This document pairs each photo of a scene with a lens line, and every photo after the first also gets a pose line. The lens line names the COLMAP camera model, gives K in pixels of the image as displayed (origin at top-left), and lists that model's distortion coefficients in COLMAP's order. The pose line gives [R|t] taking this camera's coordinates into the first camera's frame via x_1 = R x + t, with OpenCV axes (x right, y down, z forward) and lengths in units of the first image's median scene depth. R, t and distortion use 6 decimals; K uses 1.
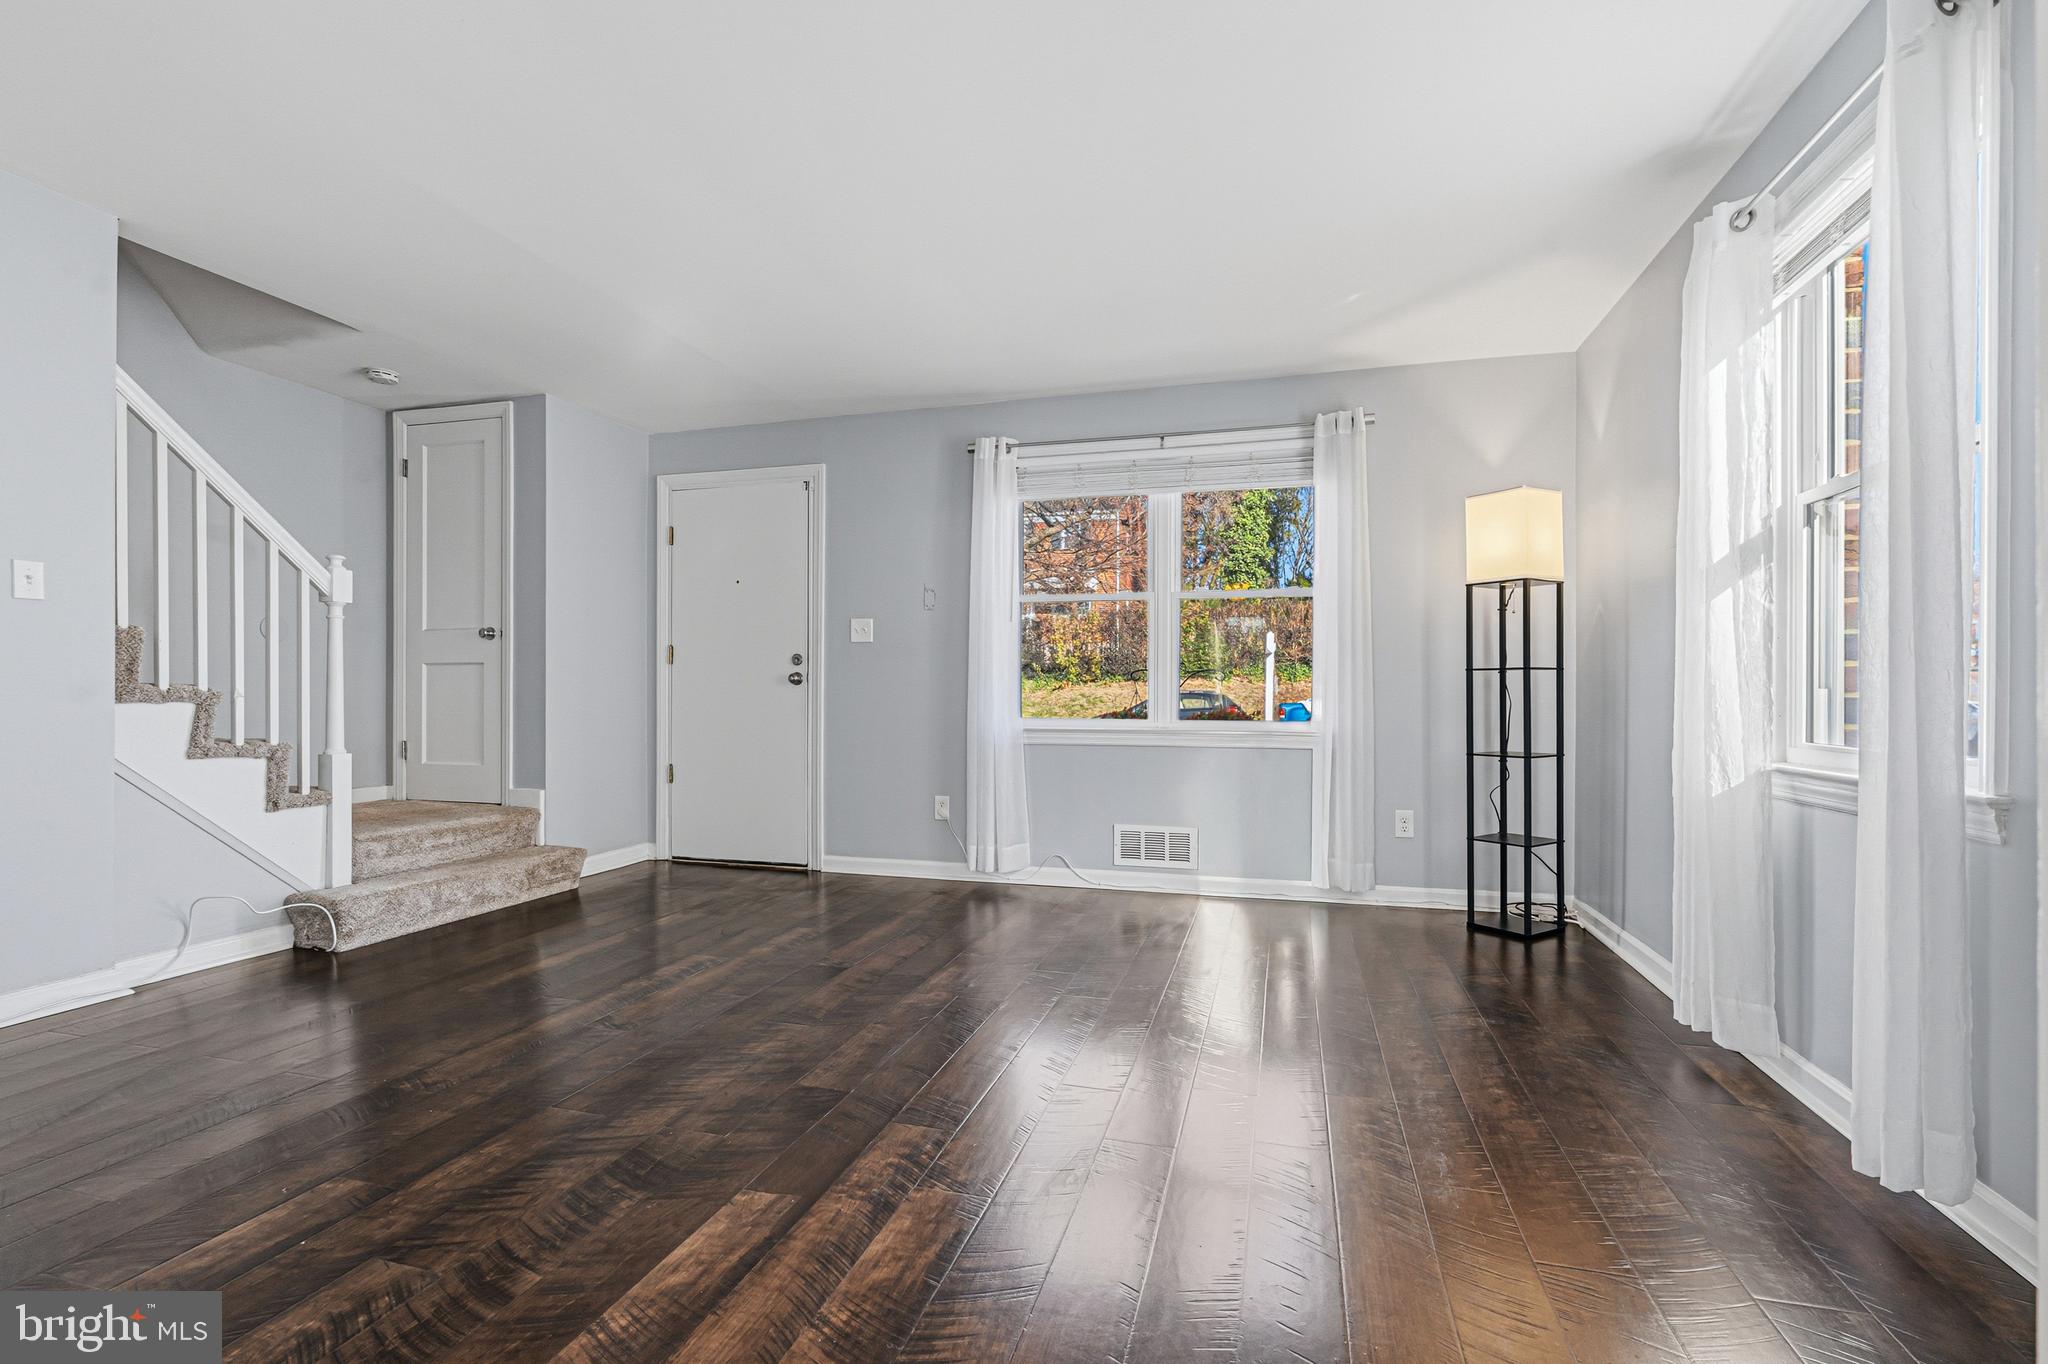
lens RADIAL K [[927.1, 0, 1018.4], [0, 927.1, 682.8], [0, 0, 1]] dist [-0.001079, -0.000133]
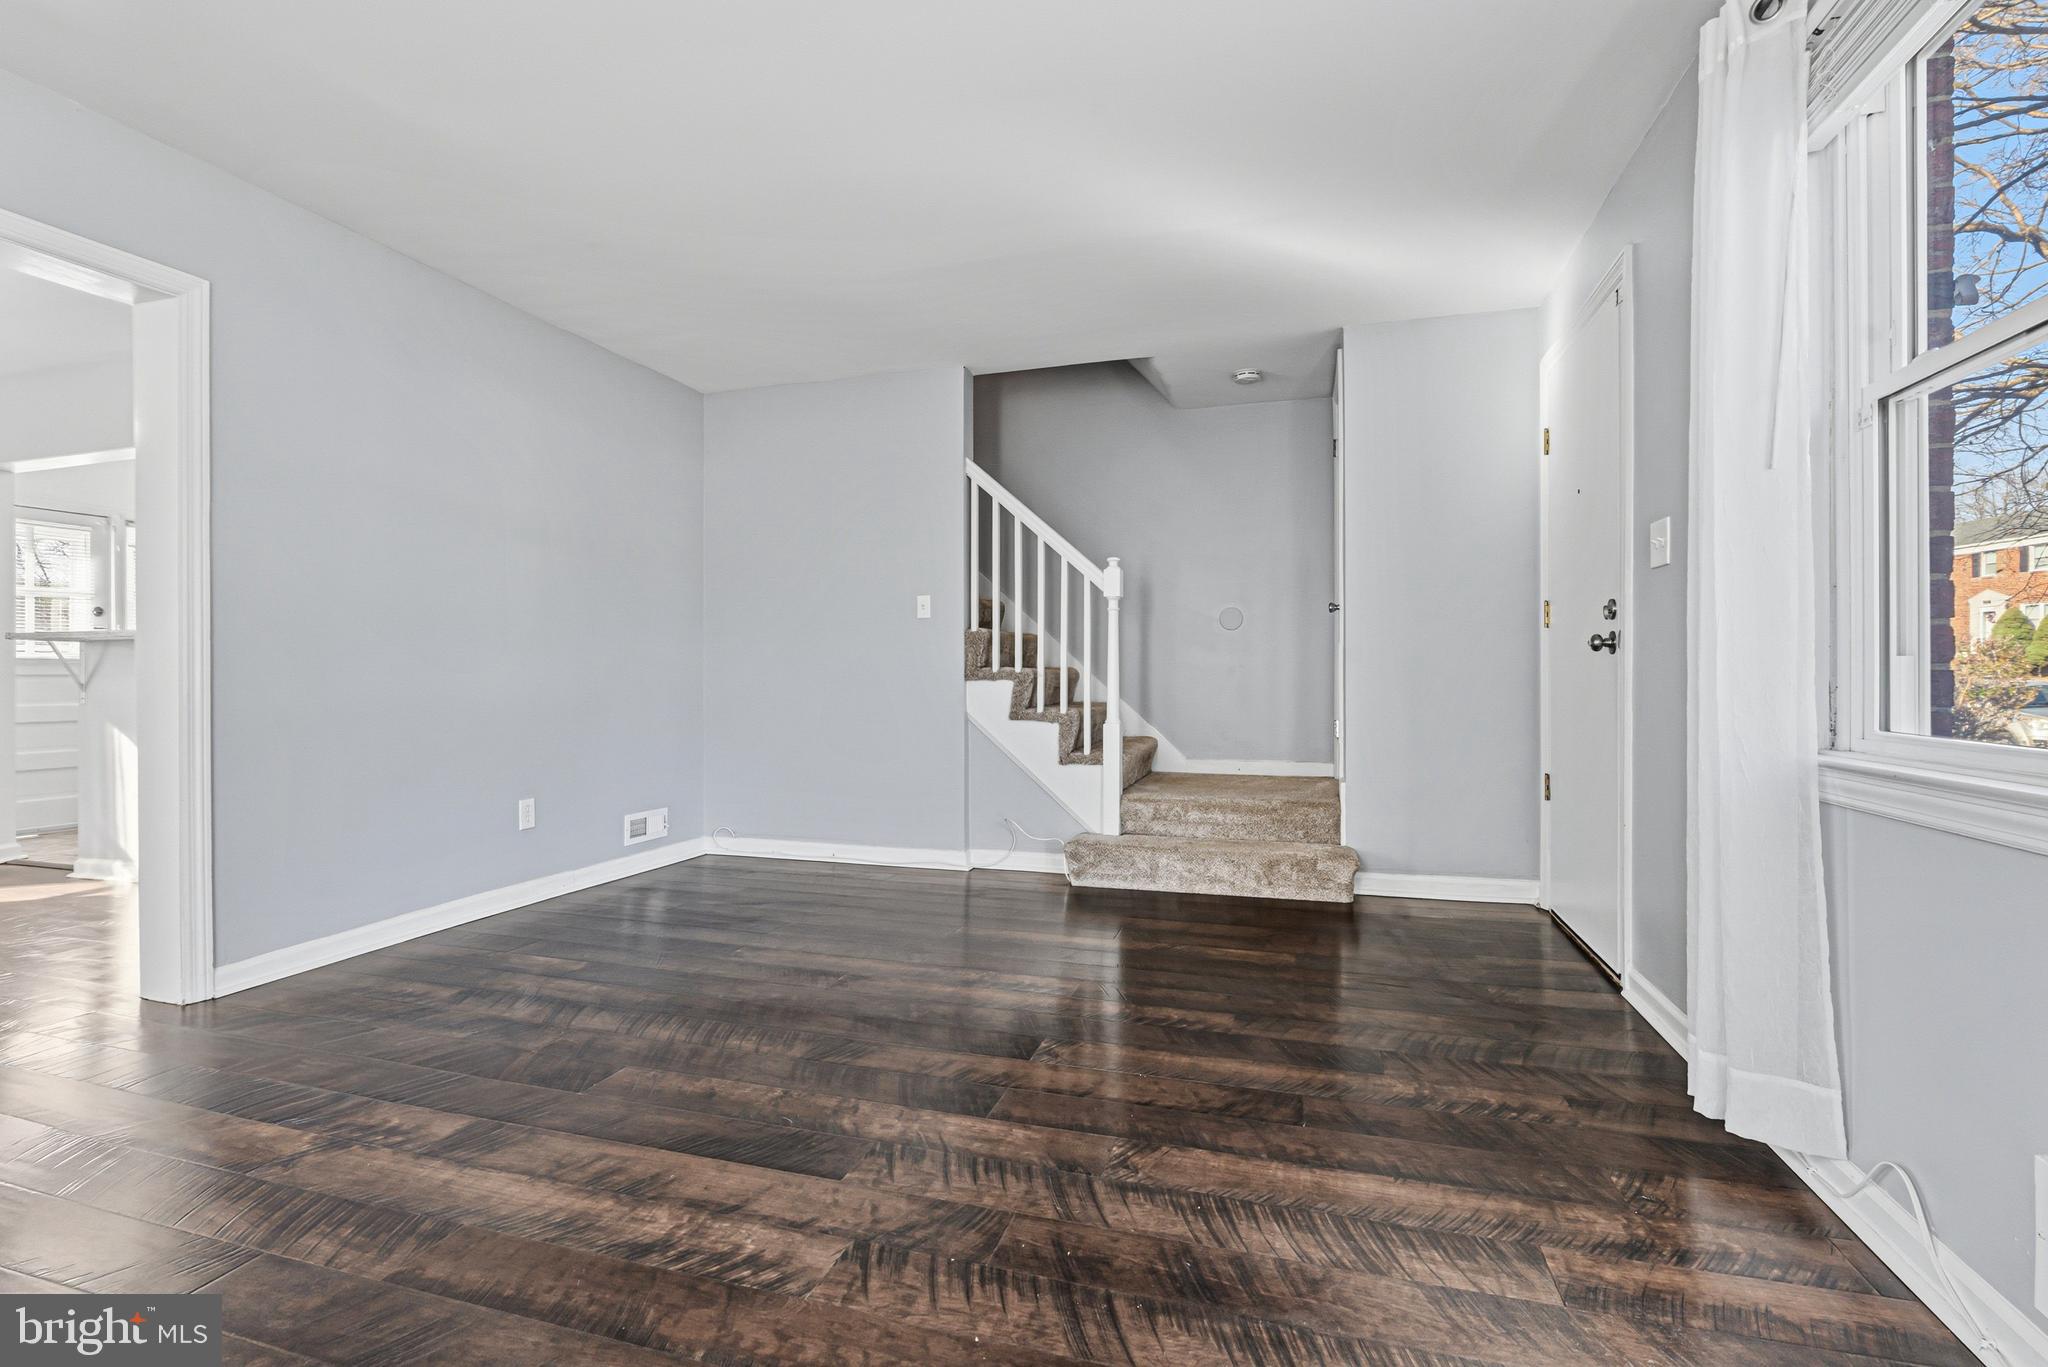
lens RADIAL K [[927.1, 0, 1018.4], [0, 927.1, 684.3], [0, 0, 1]] dist [-0.001079, -0.000133]
pose [[-0.016462, 0.005143, -0.999851, 0.528553], [0.017146, 0.999841, 0.004861, 0.019842], [0.999717, -0.017064, -0.016548, 1.031287]]
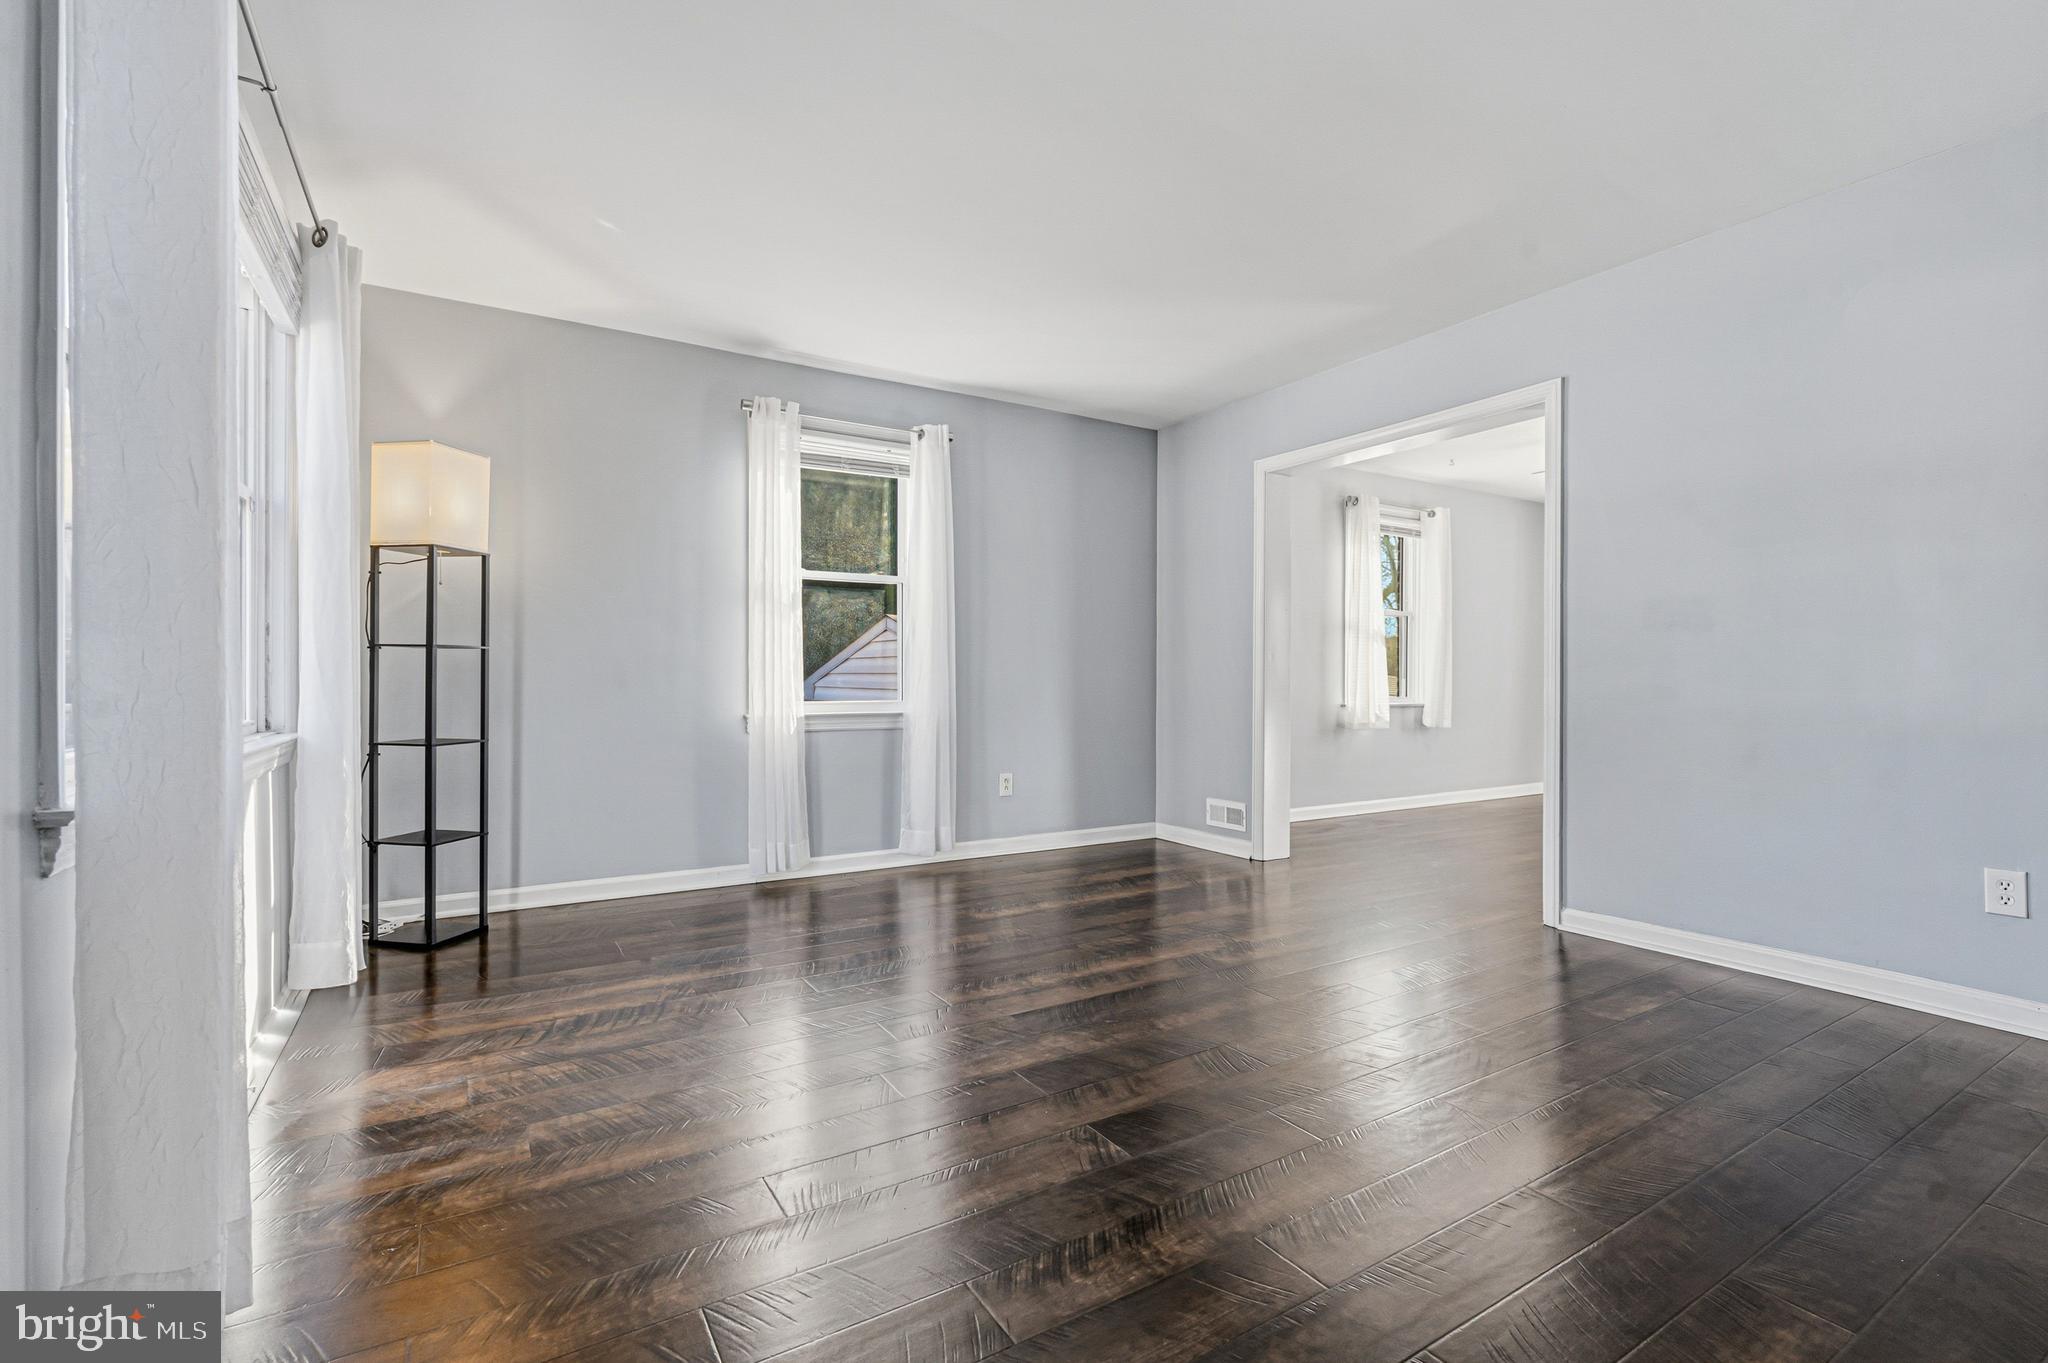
lens RADIAL K [[905.4, 0, 1029.1], [0, 905.4, 678.8], [0, 0, 1]] dist [-0.013543, -0.000586]
pose [[-0.746170, -0.004407, 0.665741, -0.559757], [-0.016485, 0.999794, -0.011858, 0.022885], [-0.665552, -0.019823, -0.746088, 1.506578]]
